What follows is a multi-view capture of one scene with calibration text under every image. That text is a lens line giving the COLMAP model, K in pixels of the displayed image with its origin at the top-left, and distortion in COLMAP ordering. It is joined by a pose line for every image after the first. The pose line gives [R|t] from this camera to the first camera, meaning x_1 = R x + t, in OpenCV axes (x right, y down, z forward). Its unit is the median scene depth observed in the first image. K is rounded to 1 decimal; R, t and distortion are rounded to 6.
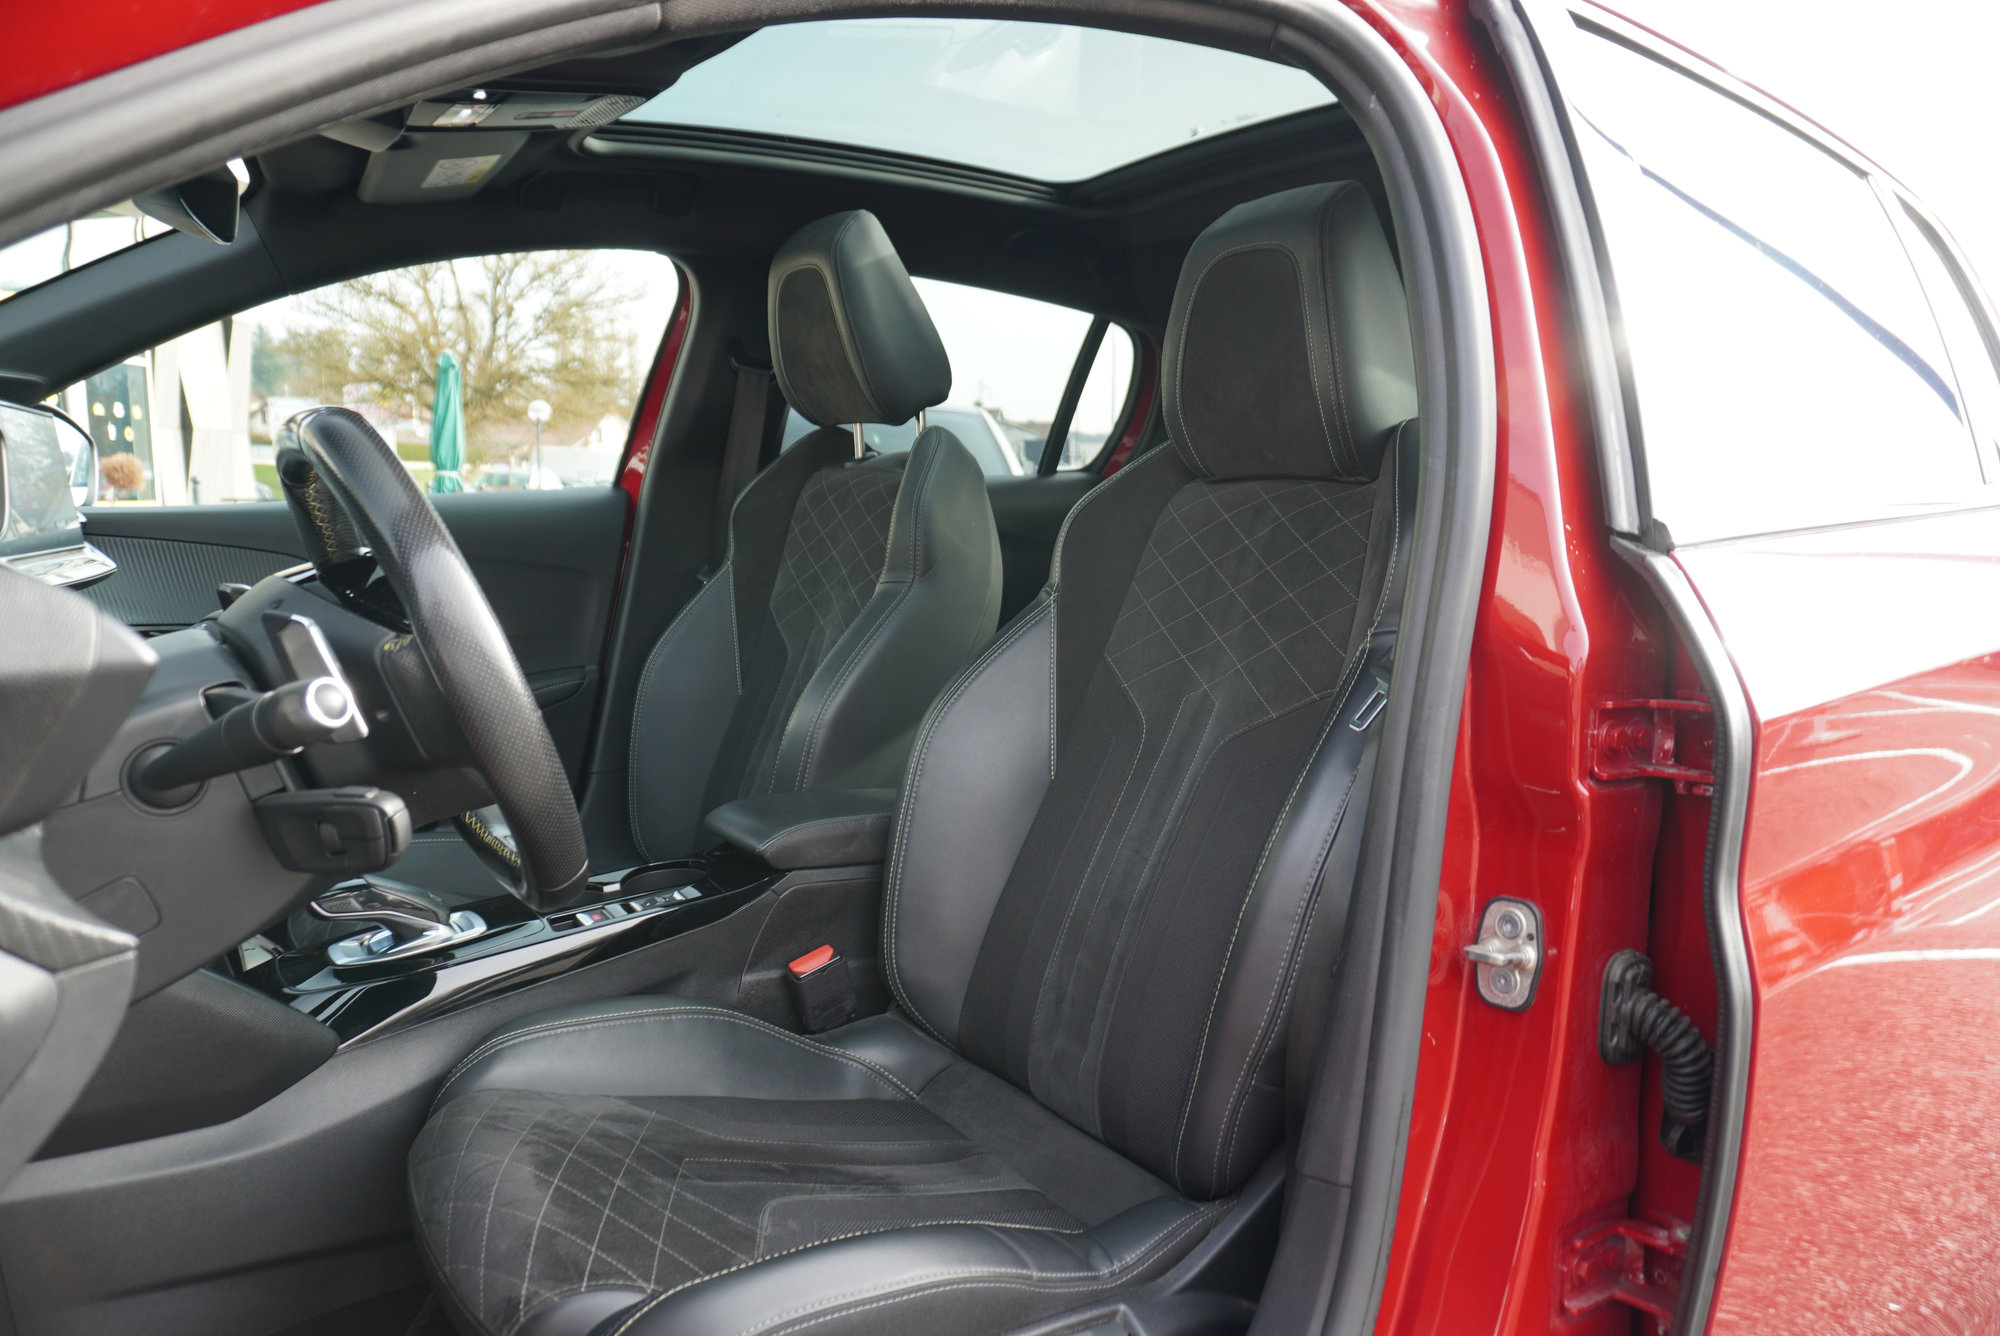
lens RADIAL K [[1346.5, 0, 1001.0], [0, 1346.5, 663.5], [0, 0, 1]] dist [-0.037865, 0.029192]
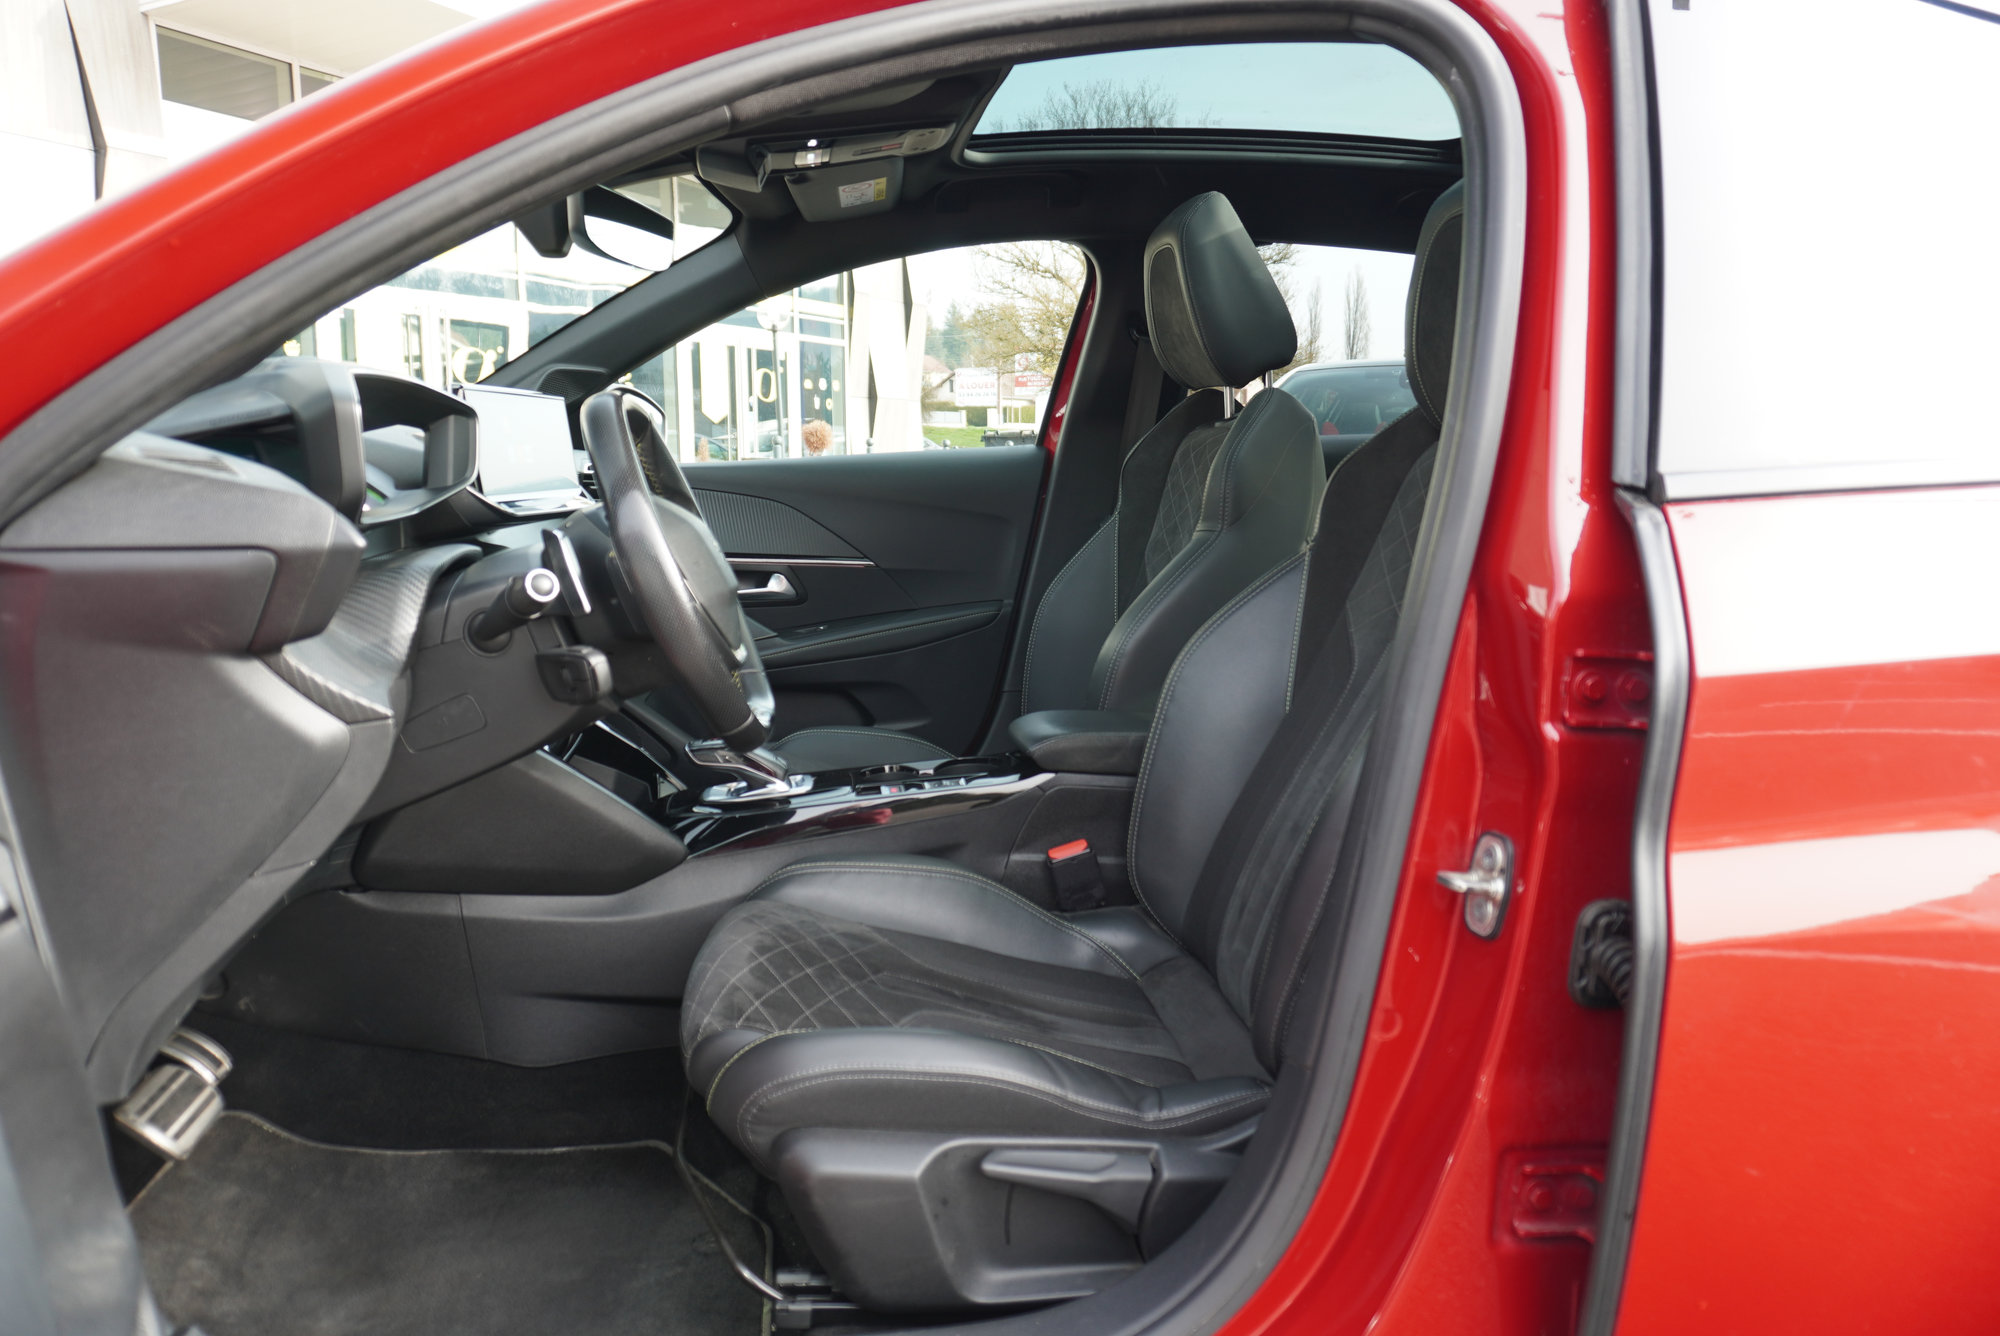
lens RADIAL K [[1346.5, 0, 1002.0], [0, 1346.5, 659.0], [0, 0, 1]] dist [-0.037865, 0.029192]
pose [[0.890641, 0.064489, -0.450111, 0.345593], [-0.052672, 0.997860, 0.038743, 0.012957], [0.451646, -0.010798, 0.892132, -0.075403]]
